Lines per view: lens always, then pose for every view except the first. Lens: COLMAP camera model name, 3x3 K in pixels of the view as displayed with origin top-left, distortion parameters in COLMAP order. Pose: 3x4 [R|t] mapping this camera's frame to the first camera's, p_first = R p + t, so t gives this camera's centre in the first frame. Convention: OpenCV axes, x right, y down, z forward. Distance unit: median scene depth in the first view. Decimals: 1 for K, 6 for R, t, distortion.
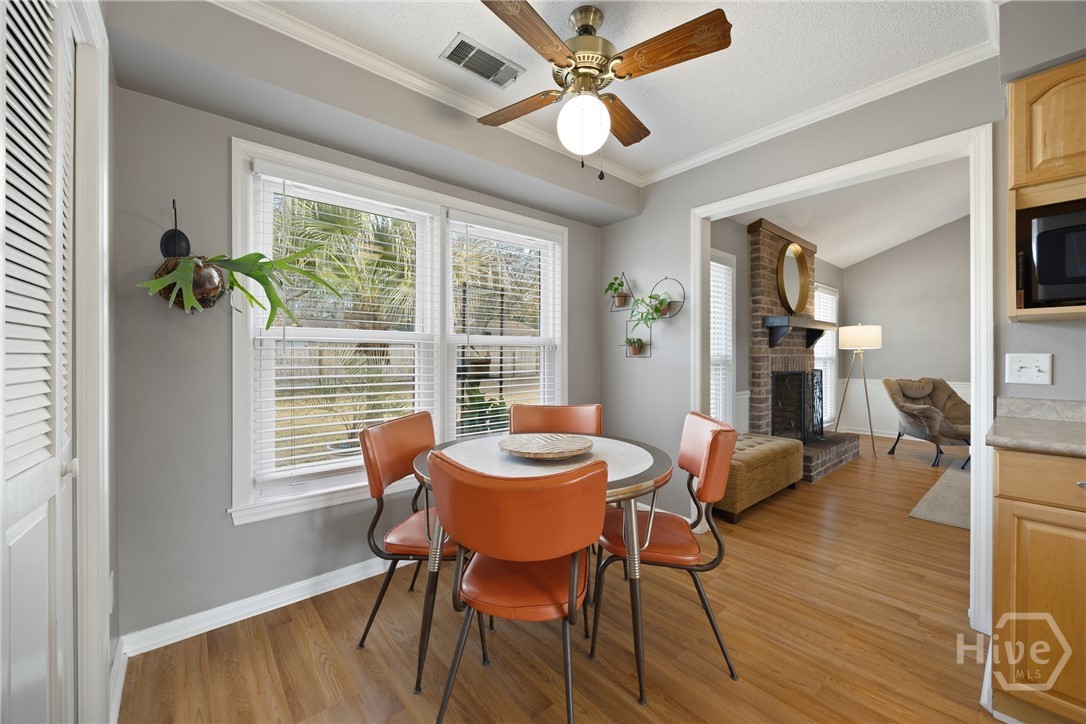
lens RADIAL K [[419.3, 0, 540.5], [0, 419.3, 355.4], [0, 0, 1]] dist [-0.003816, -0.000230]
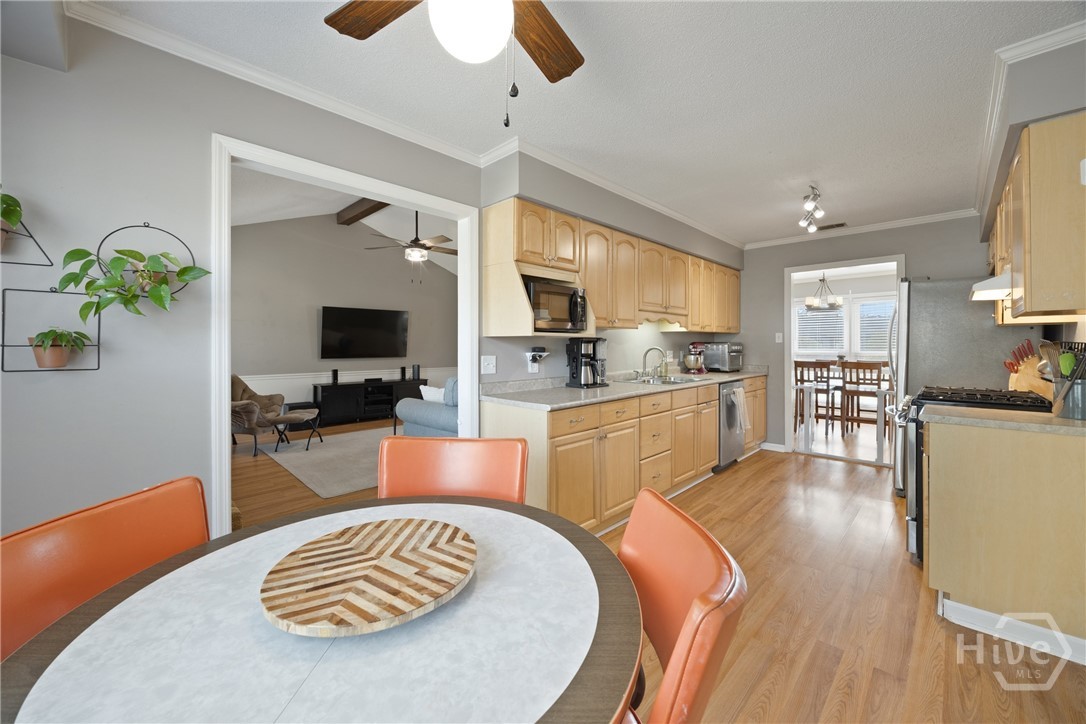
lens RADIAL K [[423.5, 0, 542.9], [0, 423.5, 347.7], [0, 0, 1]] dist [0.000025, 0.000012]
pose [[-0.091210, -0.004431, 0.995822, -0.530196], [0.003033, 0.999984, 0.004727, -0.042145], [-0.995827, 0.003452, -0.091195, 0.915942]]
